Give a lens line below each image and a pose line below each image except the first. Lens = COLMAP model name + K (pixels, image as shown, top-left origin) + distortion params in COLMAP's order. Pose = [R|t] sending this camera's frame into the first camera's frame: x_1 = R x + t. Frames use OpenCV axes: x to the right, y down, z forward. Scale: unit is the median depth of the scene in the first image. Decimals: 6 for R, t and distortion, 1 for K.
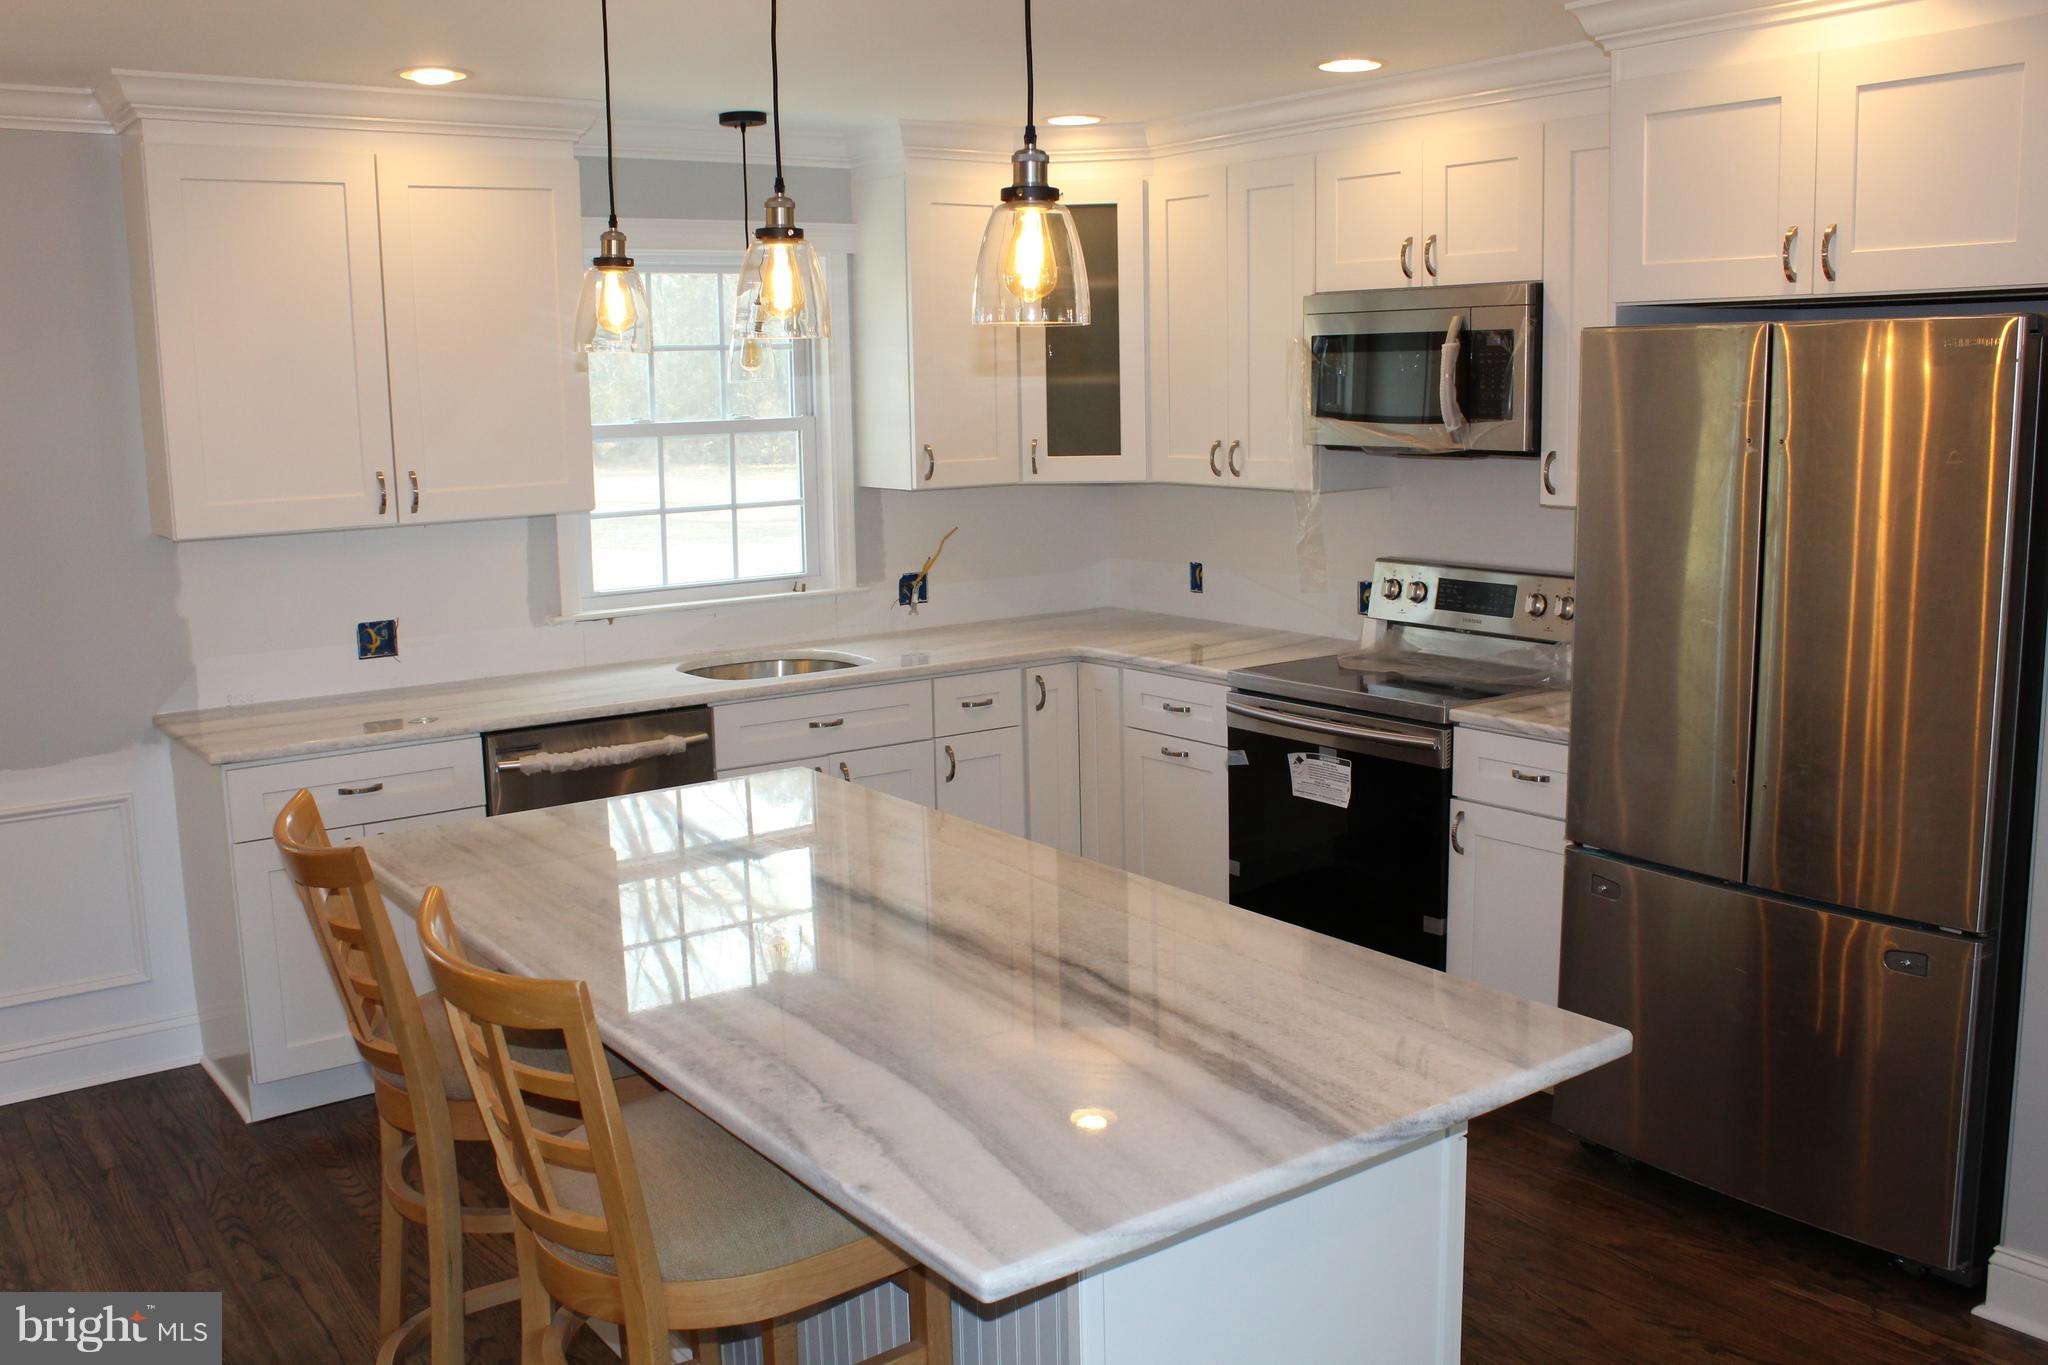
lens RADIAL K [[1847.8, 0, 1023.7], [0, 1847.8, 678.4], [0, 0, 1]] dist [-0.152297, 0.145871]
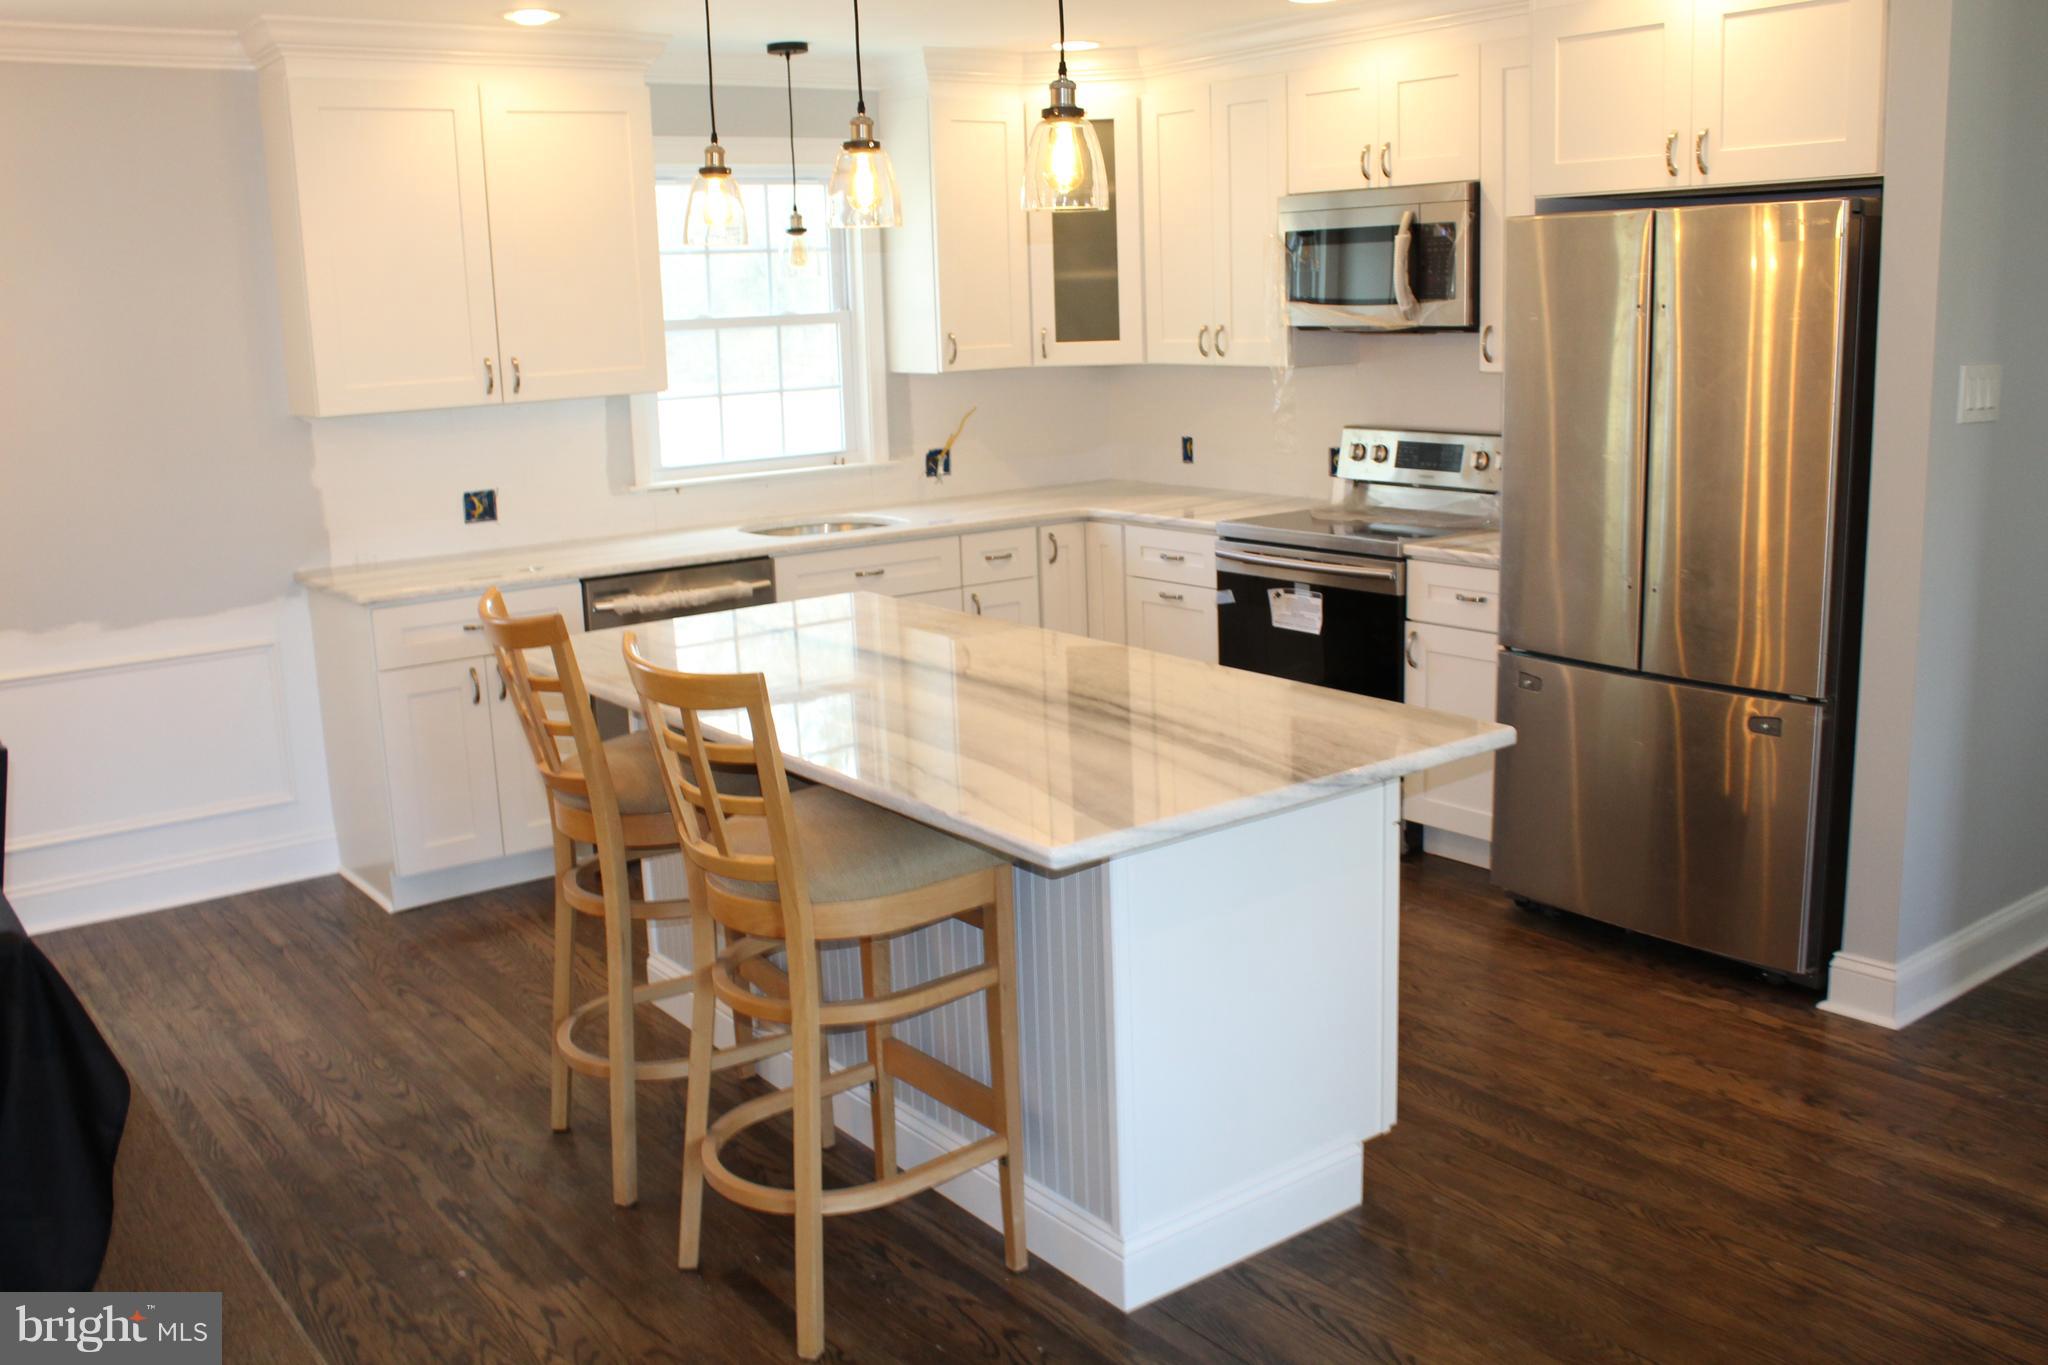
lens RADIAL K [[1847.8, 0, 1025.4], [0, 1847.8, 679.3], [0, 0, 1]] dist [-0.152297, 0.145871]
pose [[0.999877, -0.014937, 0.004762, -0.018254], [0.014712, 0.998917, 0.044132, 0.047020], [-0.005416, -0.044056, 0.999014, -0.182632]]
